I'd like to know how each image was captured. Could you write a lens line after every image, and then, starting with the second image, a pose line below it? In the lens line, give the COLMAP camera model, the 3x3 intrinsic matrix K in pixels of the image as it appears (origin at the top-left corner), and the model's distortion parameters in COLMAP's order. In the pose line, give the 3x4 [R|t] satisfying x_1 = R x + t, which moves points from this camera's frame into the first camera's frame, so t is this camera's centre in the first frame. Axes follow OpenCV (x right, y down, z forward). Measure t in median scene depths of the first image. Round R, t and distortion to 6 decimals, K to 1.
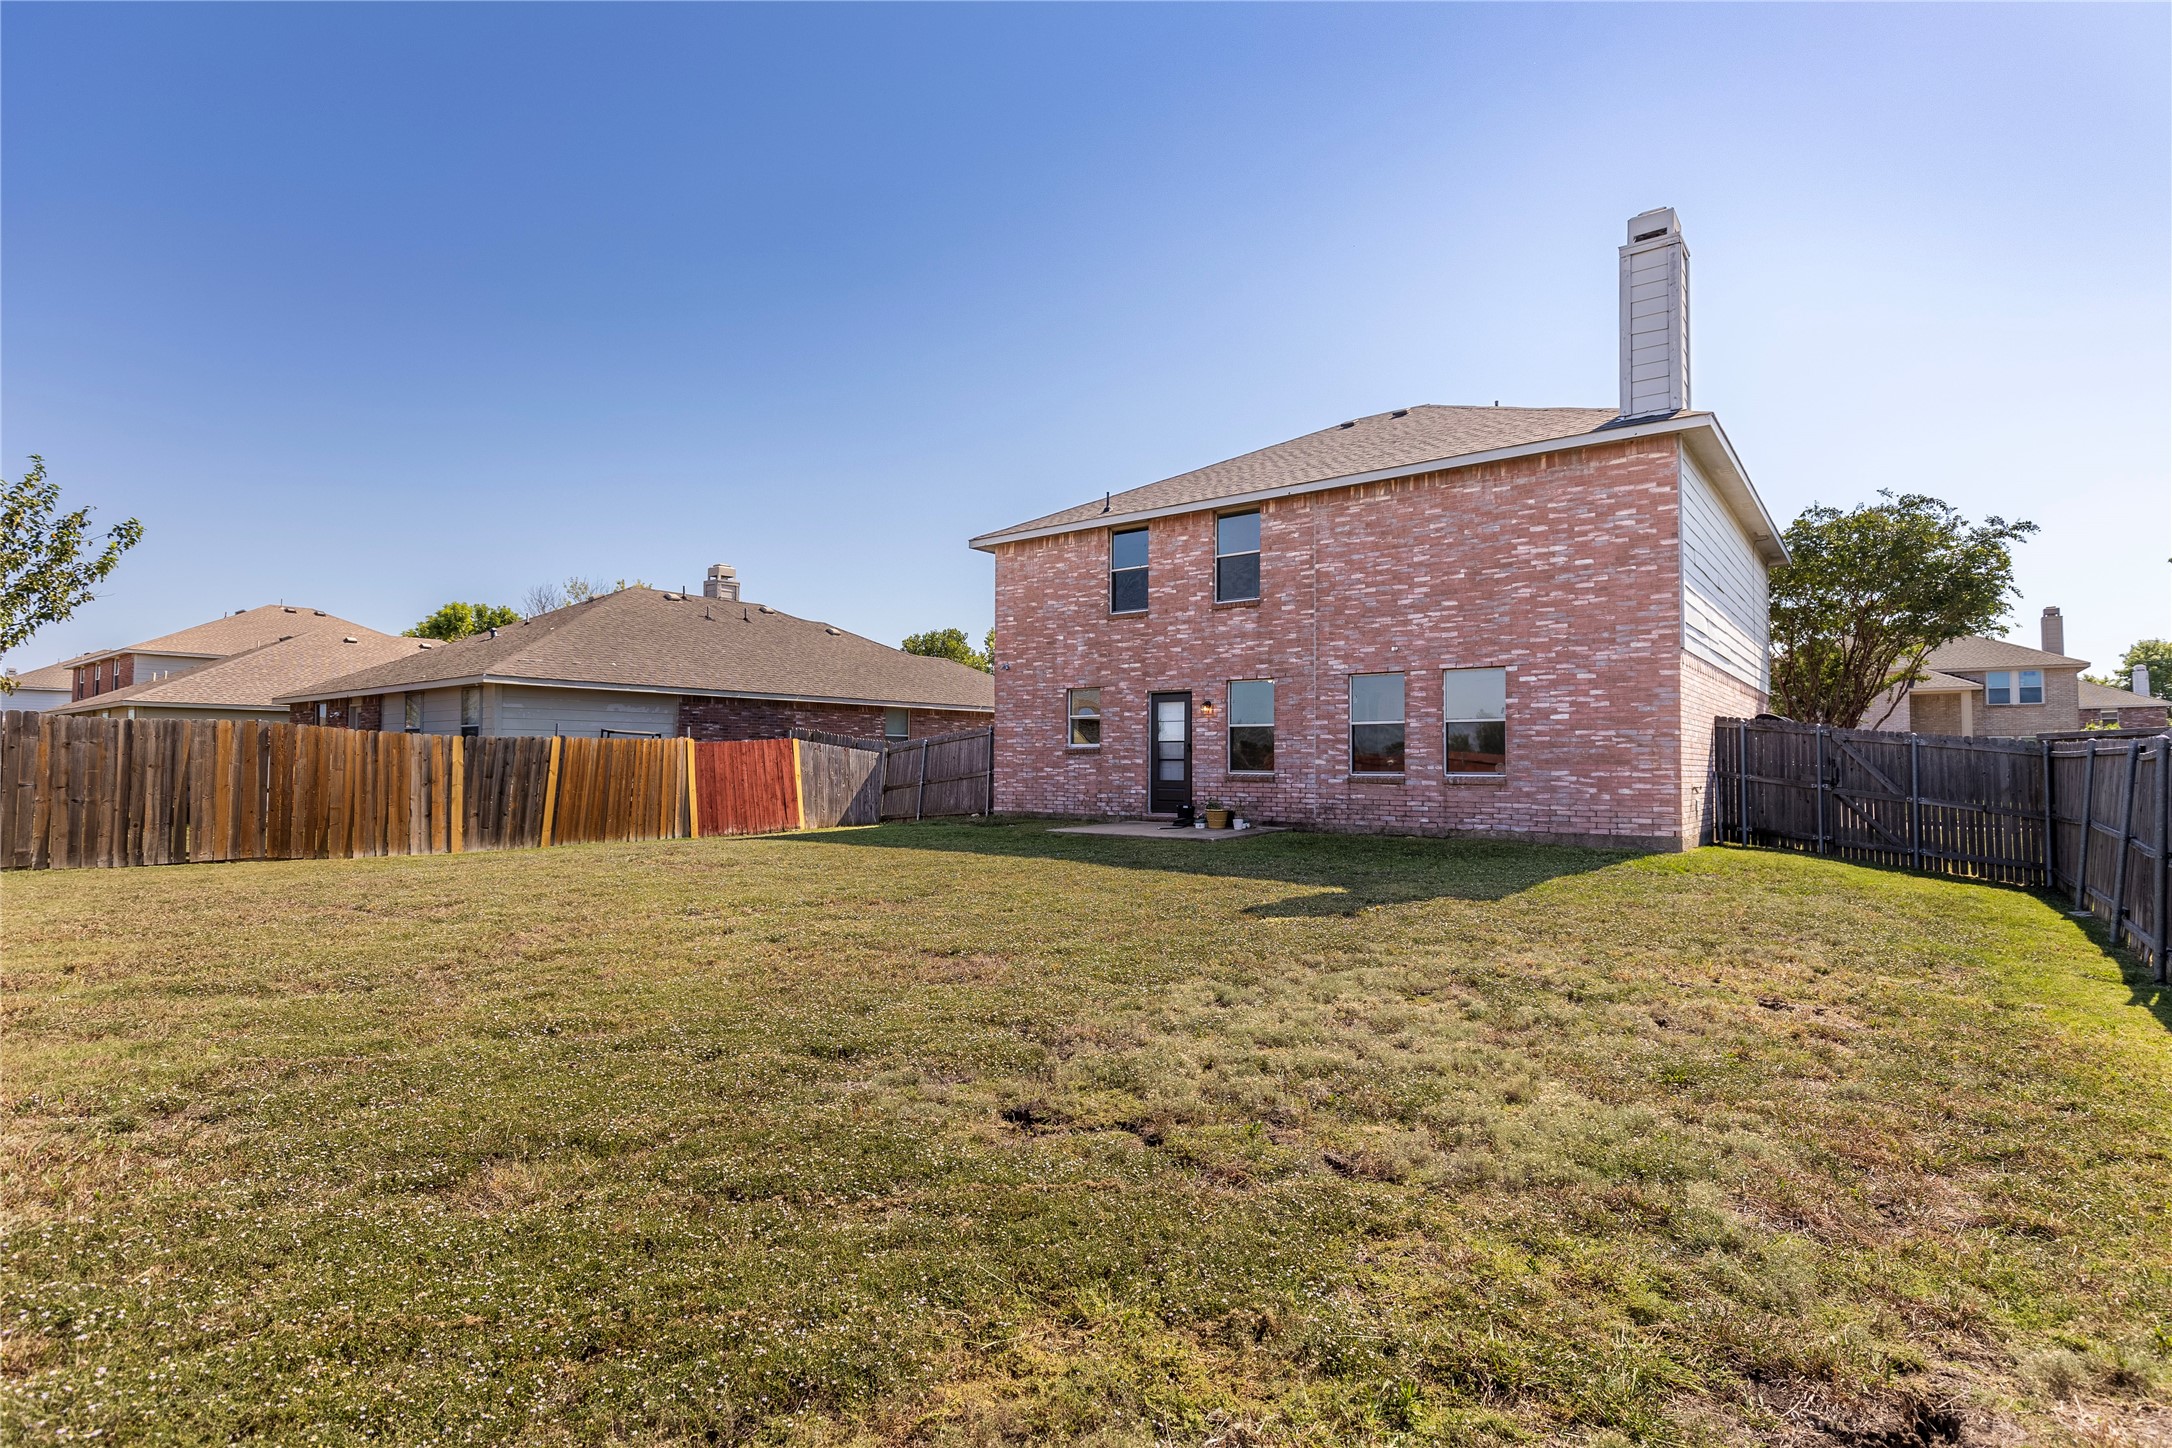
lens RADIAL K [[1026.9, 0, 1086.0], [0, 1026.9, 724.0], [0, 0, 1]] dist [0.000458, -0.000563]
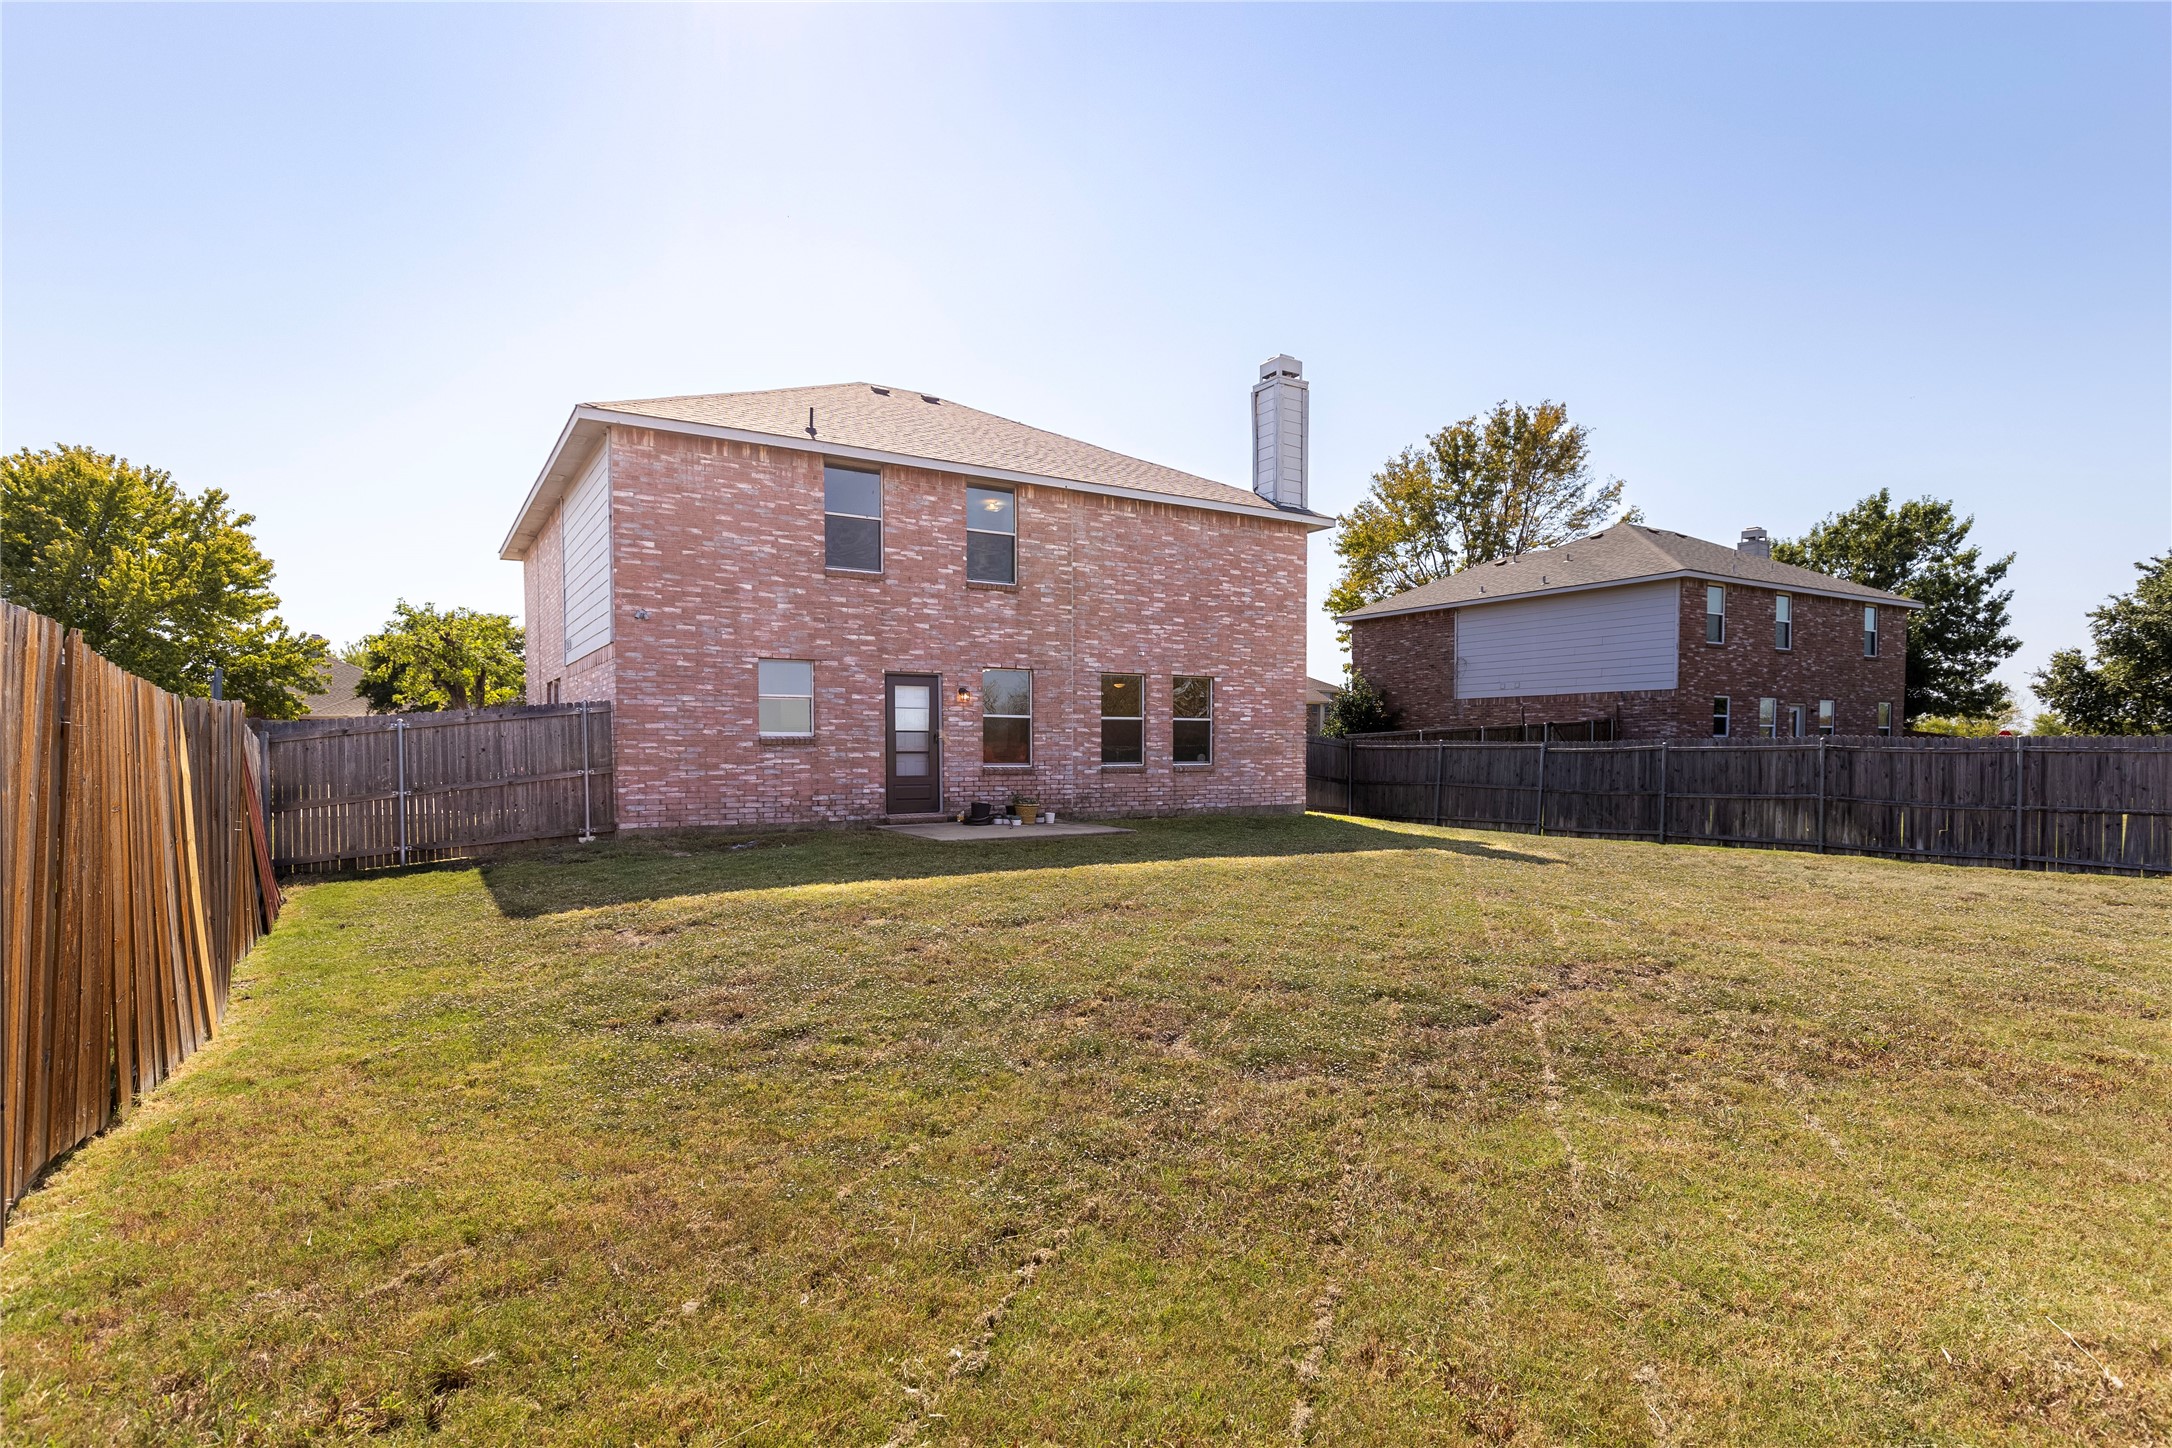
lens RADIAL K [[1131.1, 0, 1087.9], [0, 1131.1, 788.6], [0, 0, 1]] dist [0.001624, -0.000137]
pose [[0.354364, -0.037097, 0.934371, -0.816617], [-0.034212, 0.998030, 0.052599, 0.010723], [-0.934482, -0.050606, 0.352396, 0.558912]]
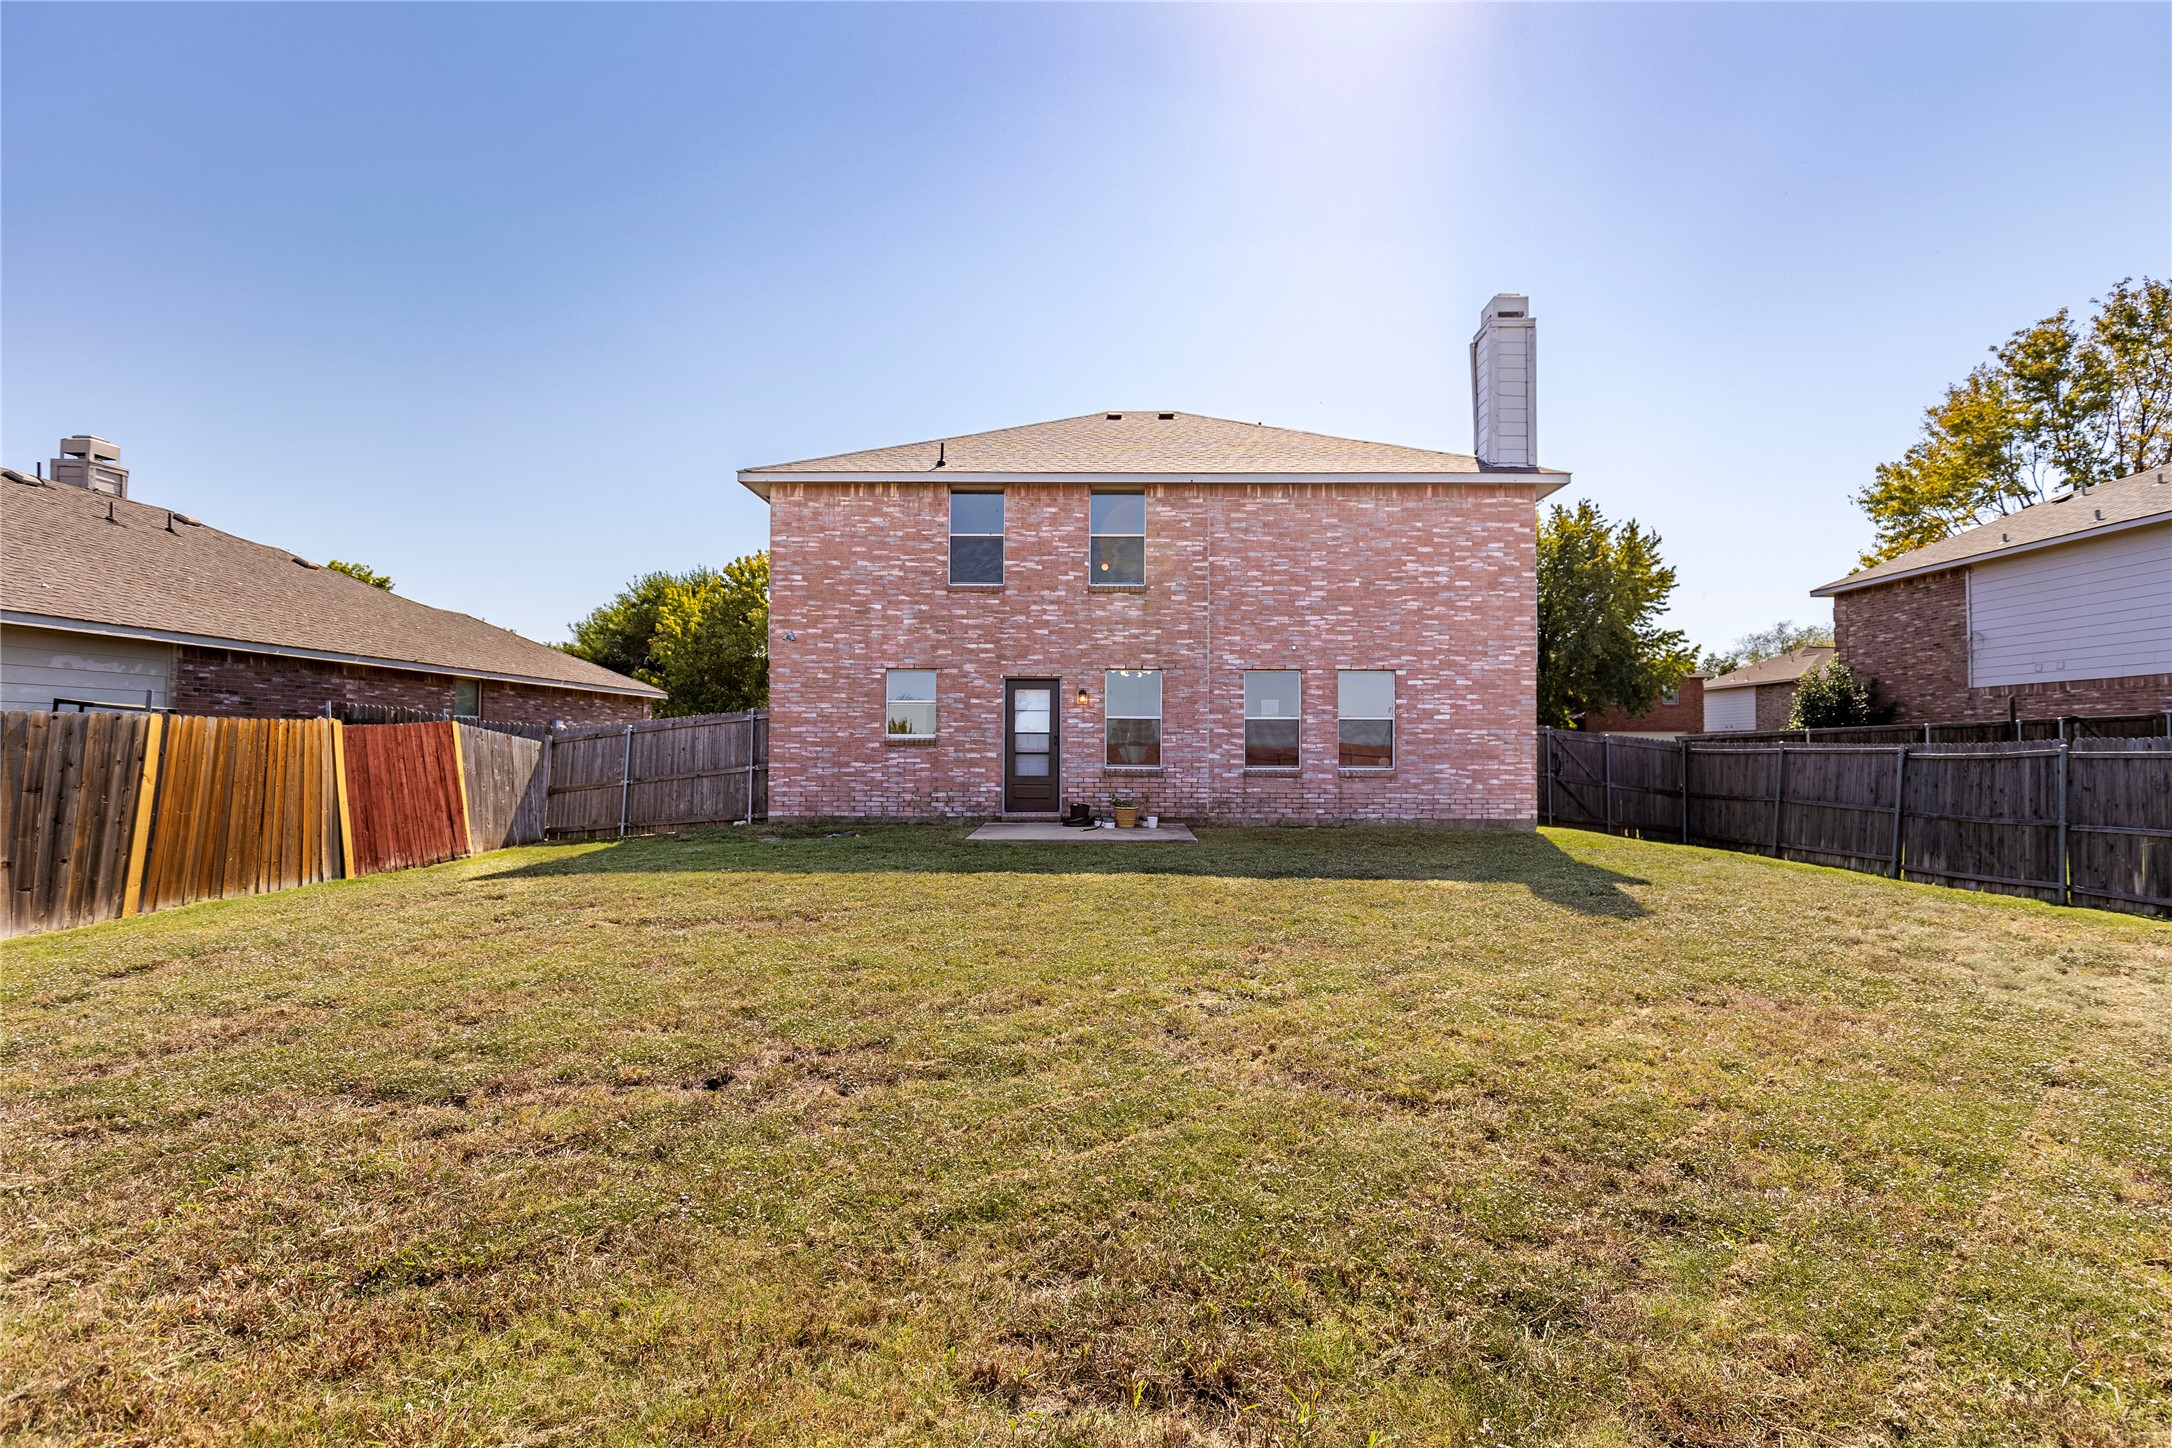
lens RADIAL K [[1026.9, 0, 1086.0], [0, 1026.9, 724.0], [0, 0, 1]] dist [0.000458, -0.000563]
pose [[0.808054, 0.015295, 0.588910, -0.441256], [-0.023834, 0.999693, 0.006739, 0.001950], [-0.588626, -0.019481, 0.808171, 0.258941]]
